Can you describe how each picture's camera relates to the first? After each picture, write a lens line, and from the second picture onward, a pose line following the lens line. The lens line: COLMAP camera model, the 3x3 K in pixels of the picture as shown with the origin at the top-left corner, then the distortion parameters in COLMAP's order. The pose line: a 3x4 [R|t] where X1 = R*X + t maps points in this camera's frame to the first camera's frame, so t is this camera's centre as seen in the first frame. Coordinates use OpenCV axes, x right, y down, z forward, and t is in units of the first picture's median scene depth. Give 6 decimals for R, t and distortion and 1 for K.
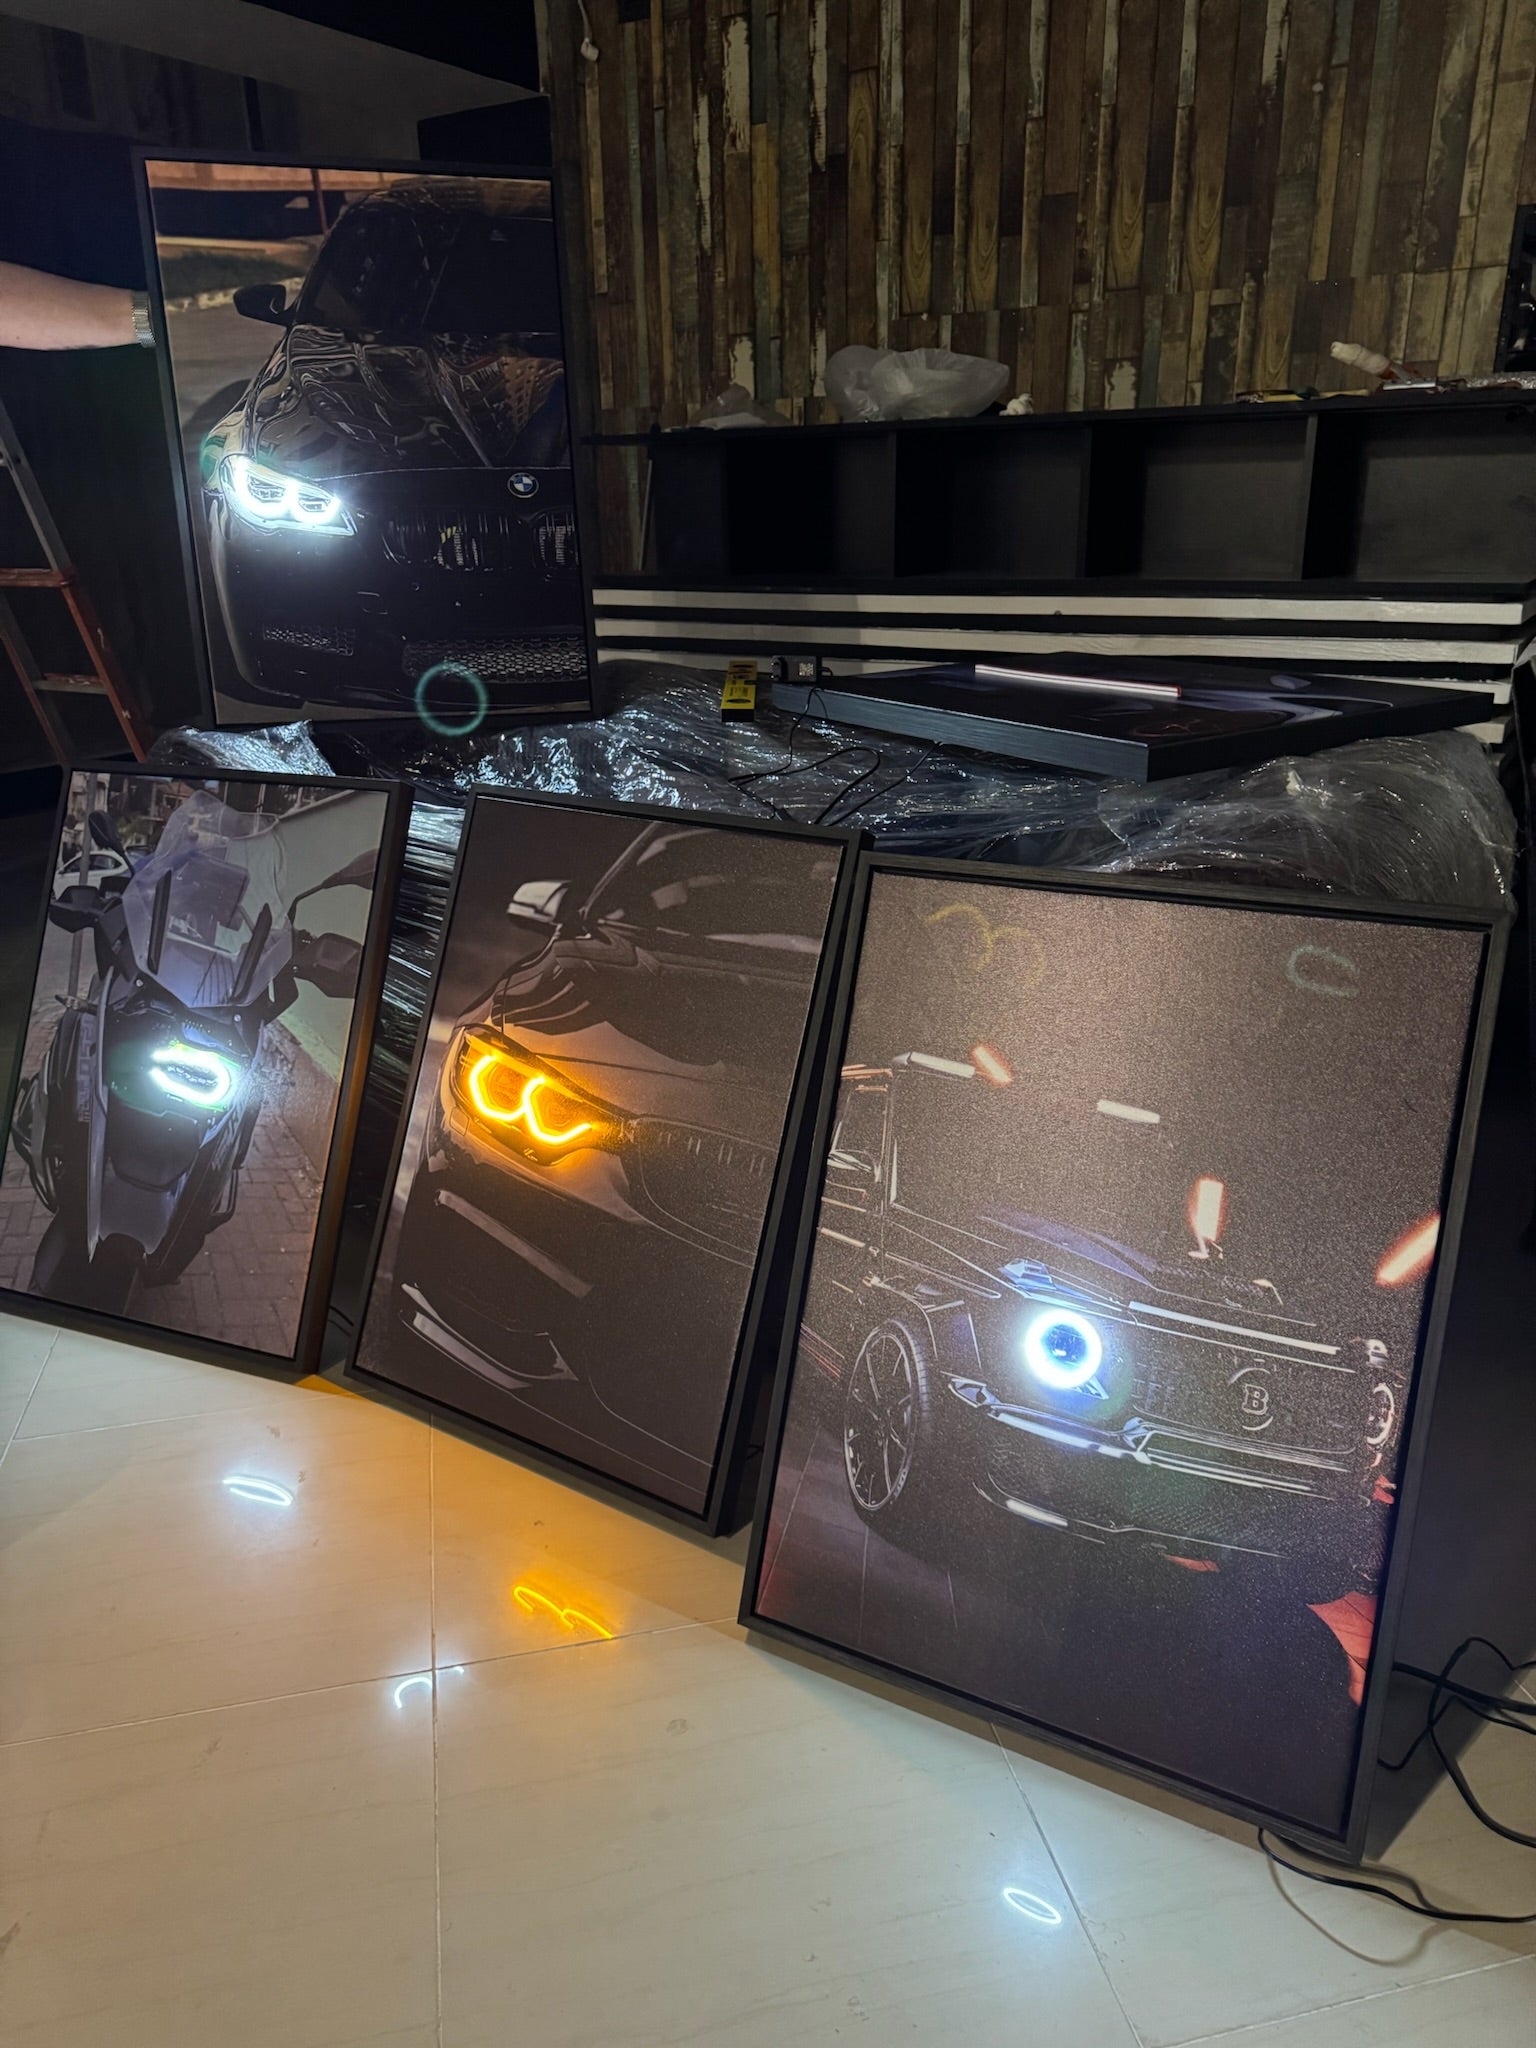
lens RADIAL K [[1575.1, 0, 768.0], [0, 1575.1, 1024.0], [0, 0, 1]] dist [-0.037765, -0.001601]
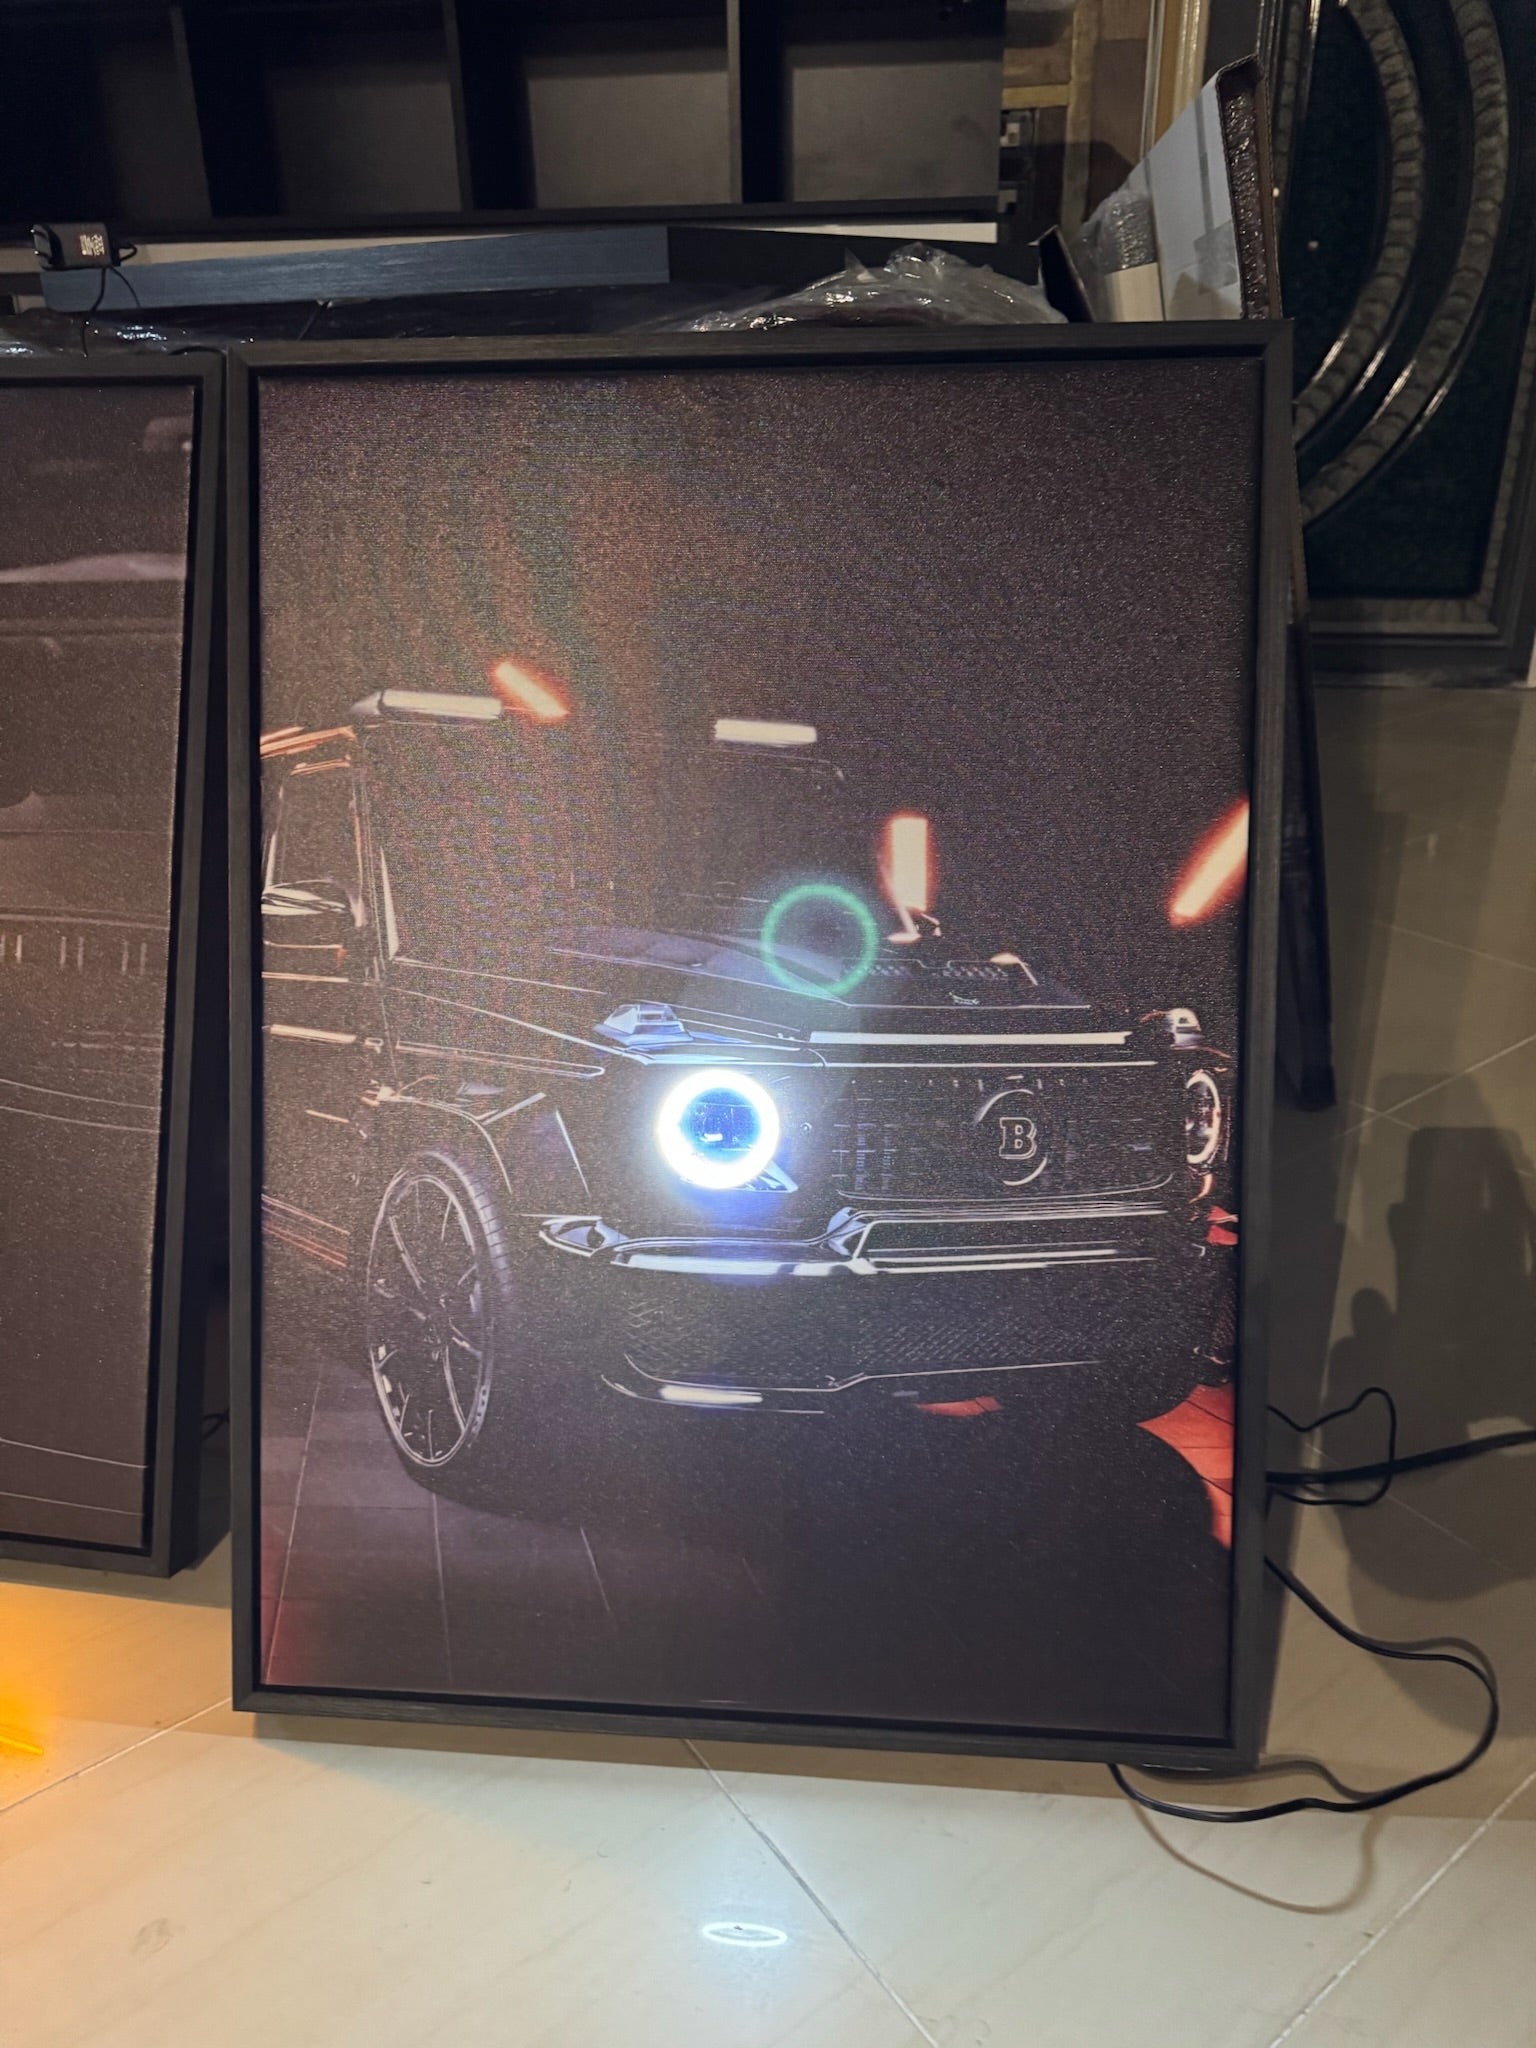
lens RADIAL K [[1339.4, 0, 793.3], [0, 1339.4, 965.8], [0, 0, 1]] dist [0.107572, -0.132601]
pose [[0.896922, -0.163770, 0.410745, 0.004097], [0.148131, 0.986497, 0.069865, 0.089556], [-0.416640, -0.001819, 0.909070, 0.409054]]
